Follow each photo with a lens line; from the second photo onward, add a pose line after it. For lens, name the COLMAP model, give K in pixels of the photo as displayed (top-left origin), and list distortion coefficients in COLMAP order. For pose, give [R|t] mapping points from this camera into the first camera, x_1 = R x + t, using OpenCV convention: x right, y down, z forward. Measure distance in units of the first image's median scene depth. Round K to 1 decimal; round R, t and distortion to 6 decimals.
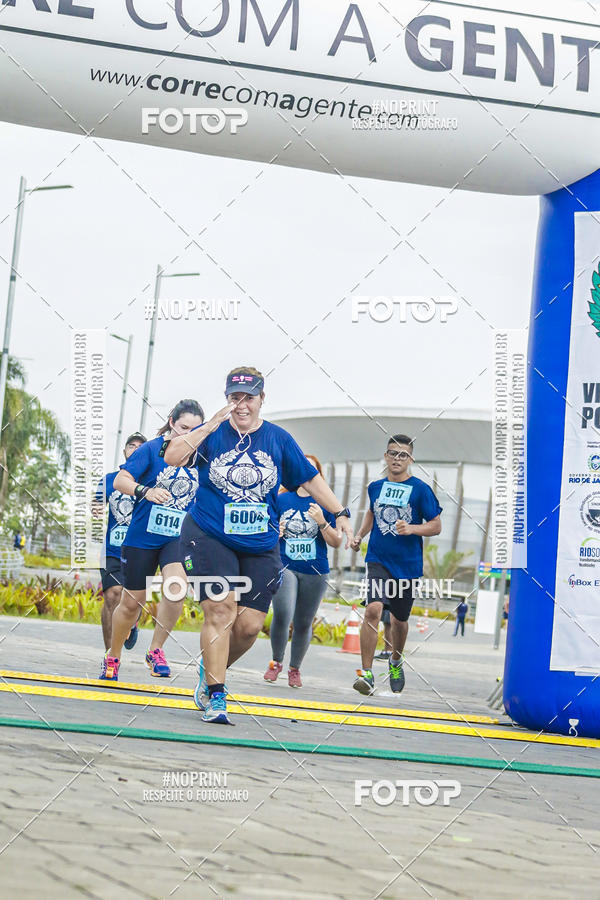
lens RADIAL K [[4166.8, 0, 303.6], [0, 4166.8, 451.5], [0, 0, 1]] dist [0.001922, 6.625574]
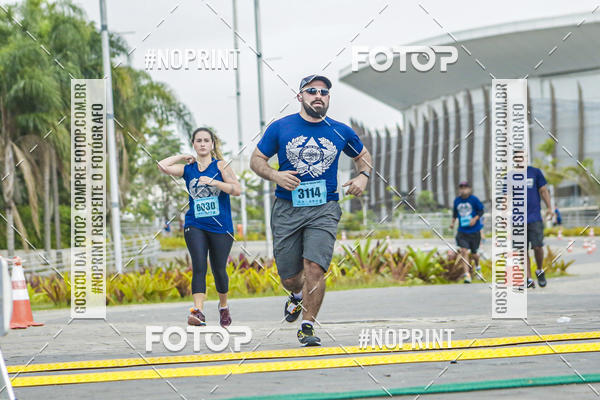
lens RADIAL K [[3443.4, 0, 298.1], [0, 3443.4, 199.2], [0, 0, 1]] dist [0.814472, -18.685892]
pose [[0.987312, -0.158488, 0.009870, -0.042357], [0.158025, 0.986739, 0.037059, -0.007980], [-0.015612, -0.035029, 0.999264, 0.220385]]
